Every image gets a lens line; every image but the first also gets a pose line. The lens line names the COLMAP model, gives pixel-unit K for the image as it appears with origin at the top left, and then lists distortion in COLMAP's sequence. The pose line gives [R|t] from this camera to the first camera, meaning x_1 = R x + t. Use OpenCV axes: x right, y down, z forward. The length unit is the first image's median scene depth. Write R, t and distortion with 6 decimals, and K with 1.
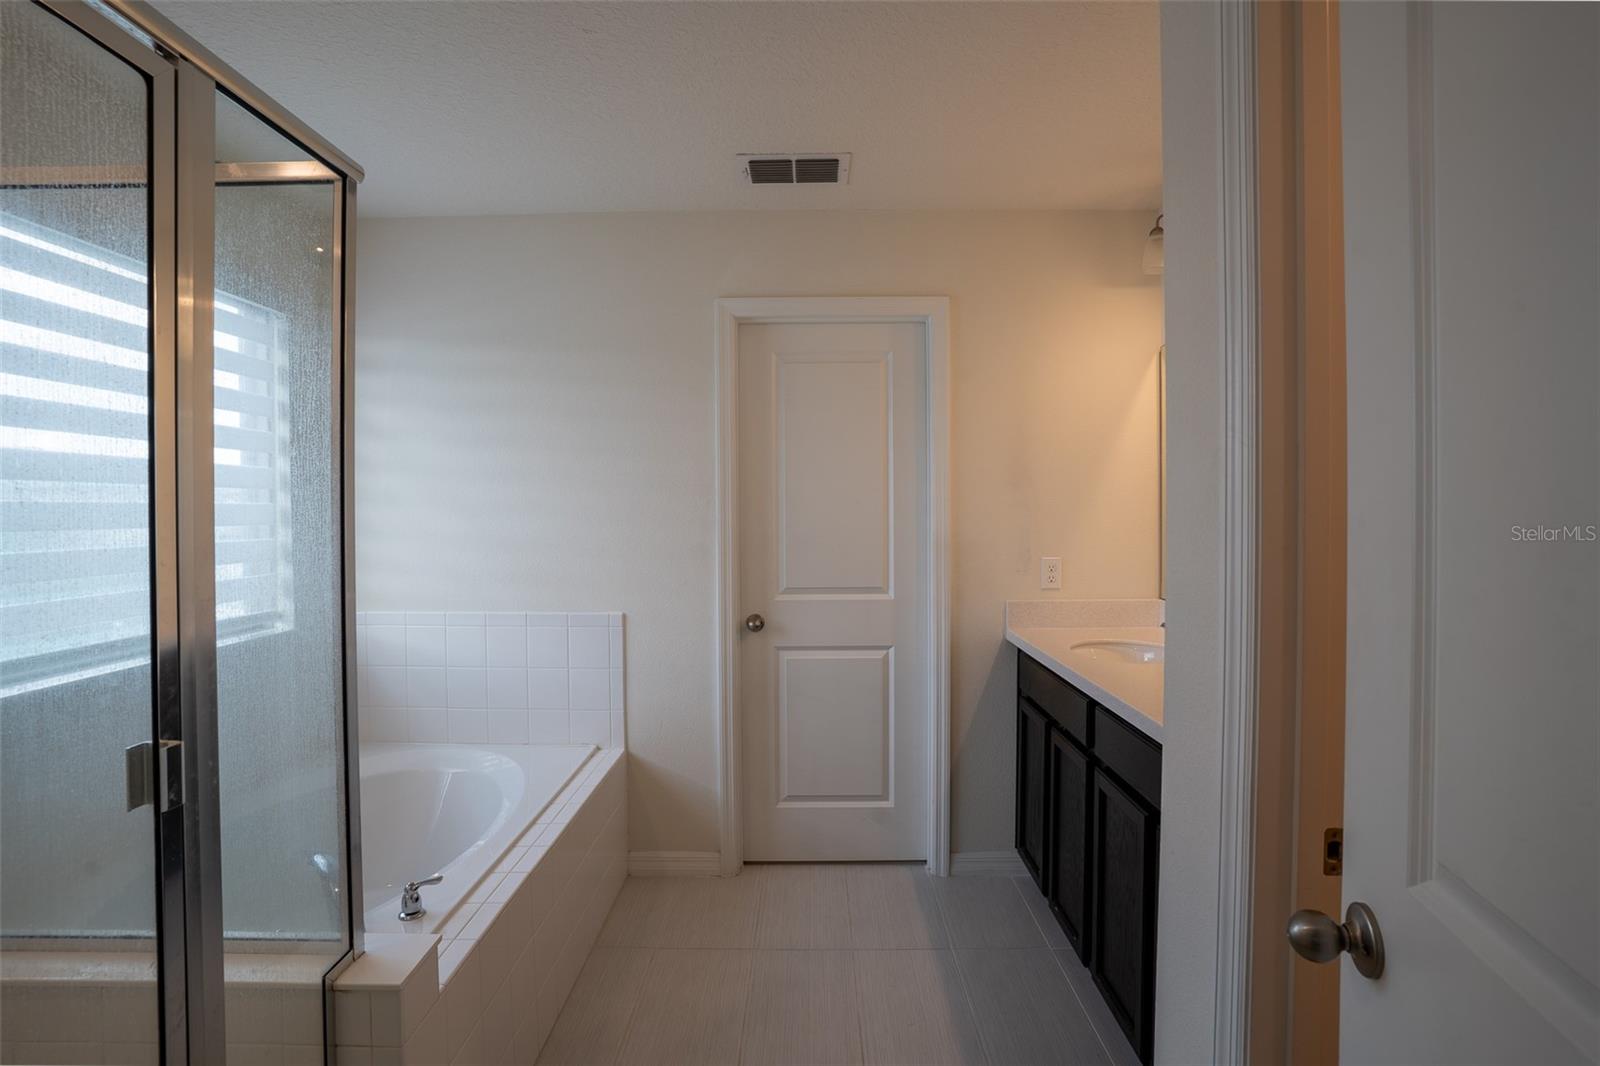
lens RADIAL K [[789.4, 0, 801.0], [0, 789.4, 524.5], [0, 0, 1]] dist [-0.080791, 0.034997]
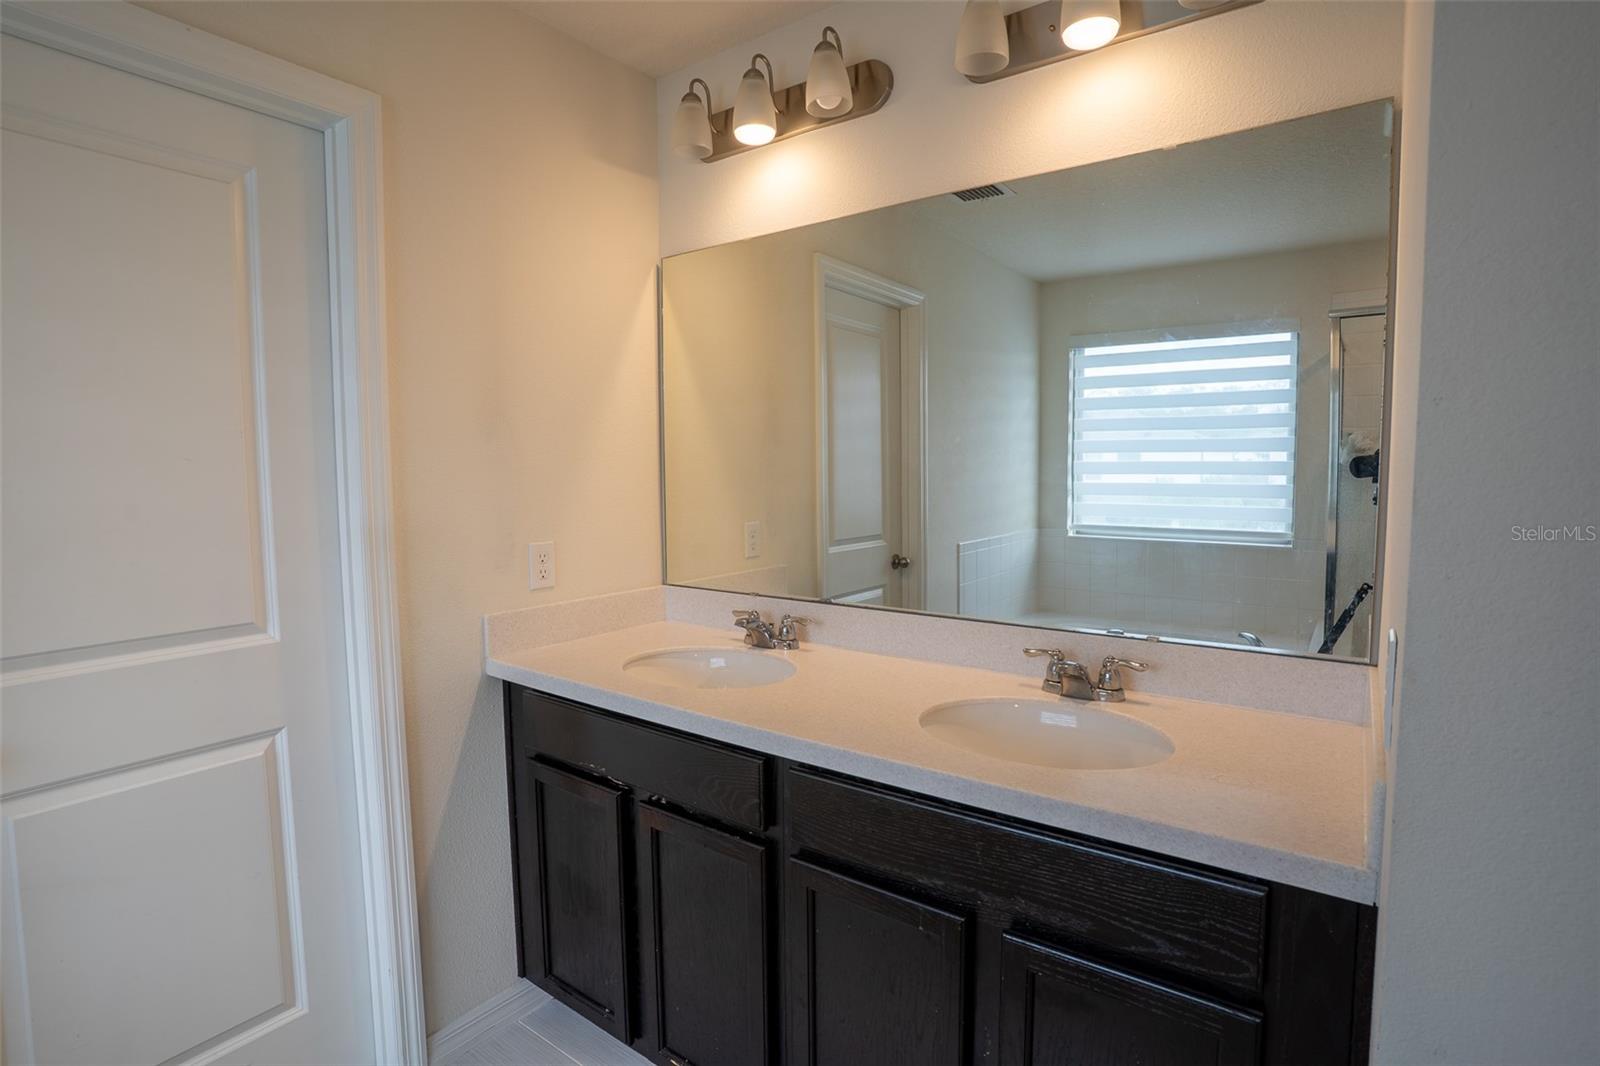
lens RADIAL K [[789.4, 0, 801.0], [0, 789.4, 524.5], [0, 0, 1]] dist [-0.080791, 0.034997]
pose [[0.580363, -0.058572, 0.812249, -0.098259], [0.015497, 0.998024, 0.060896, -0.011012], [-0.814211, -0.022754, 0.580124, 0.426864]]
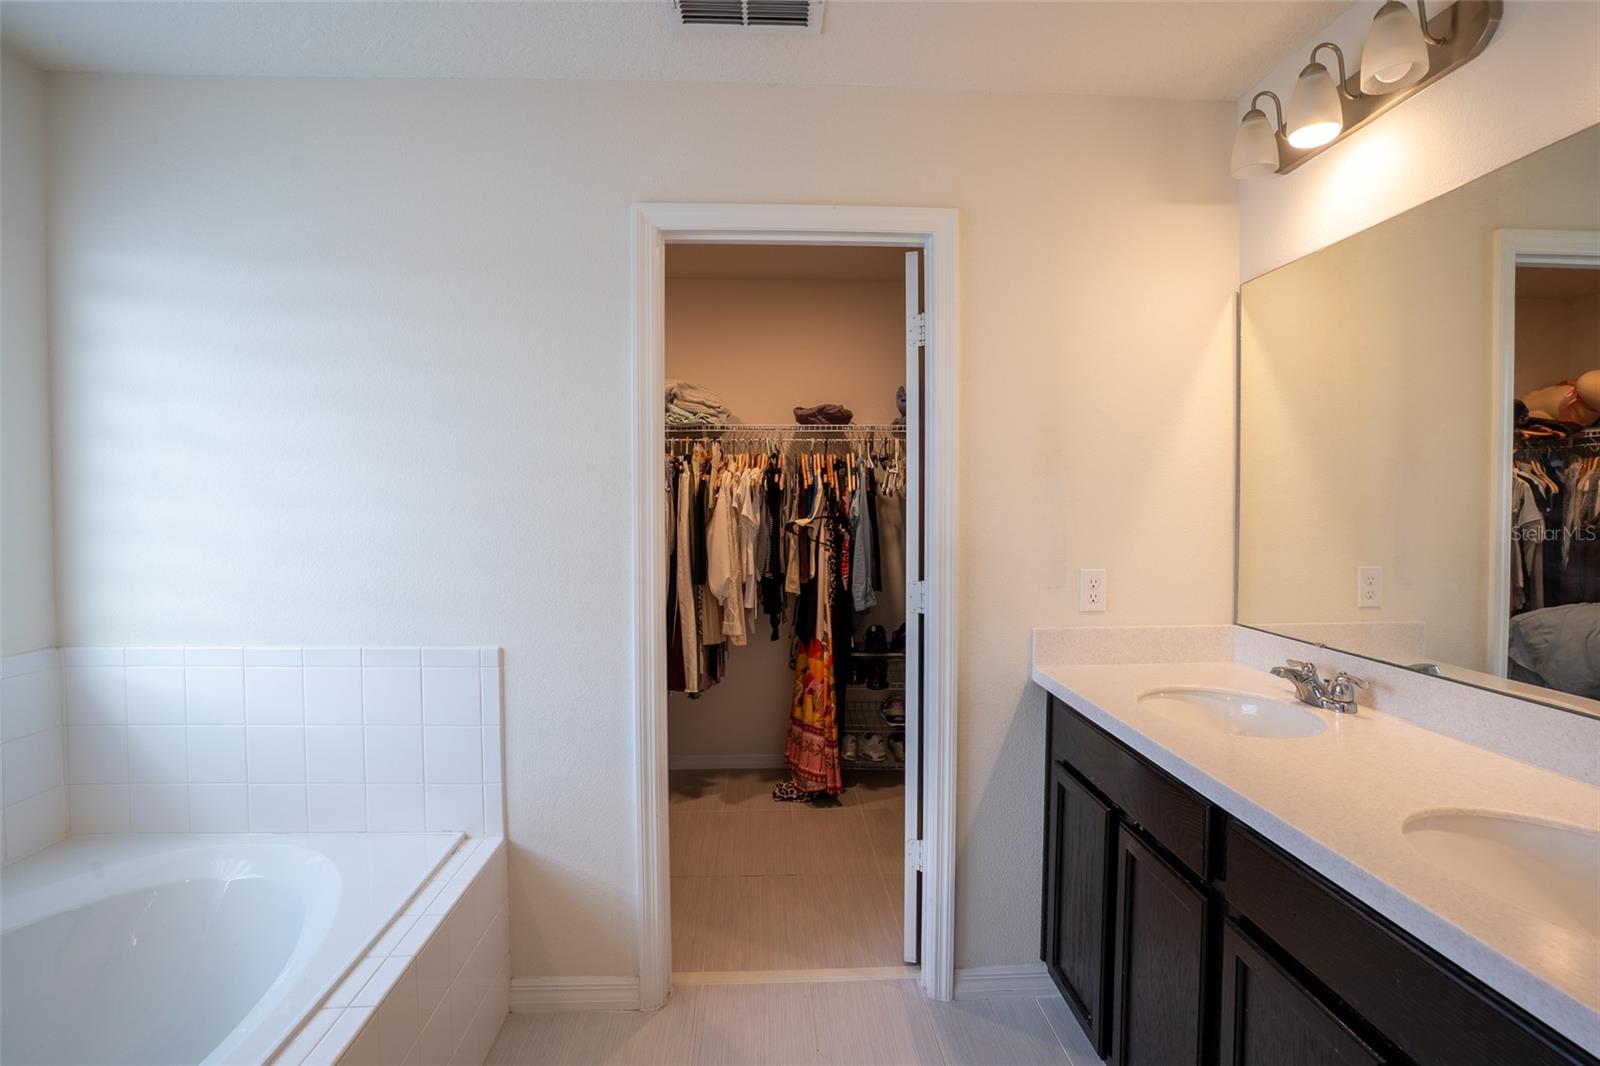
lens RADIAL K [[789.4, 0, 801.0], [0, 789.4, 524.5], [0, 0, 1]] dist [-0.080791, 0.034997]
pose [[0.998336, 0.003210, 0.057569, 0.003320], [-0.004105, 0.999872, 0.015438, -0.009799], [-0.057512, -0.015649, 0.998222, 0.286563]]
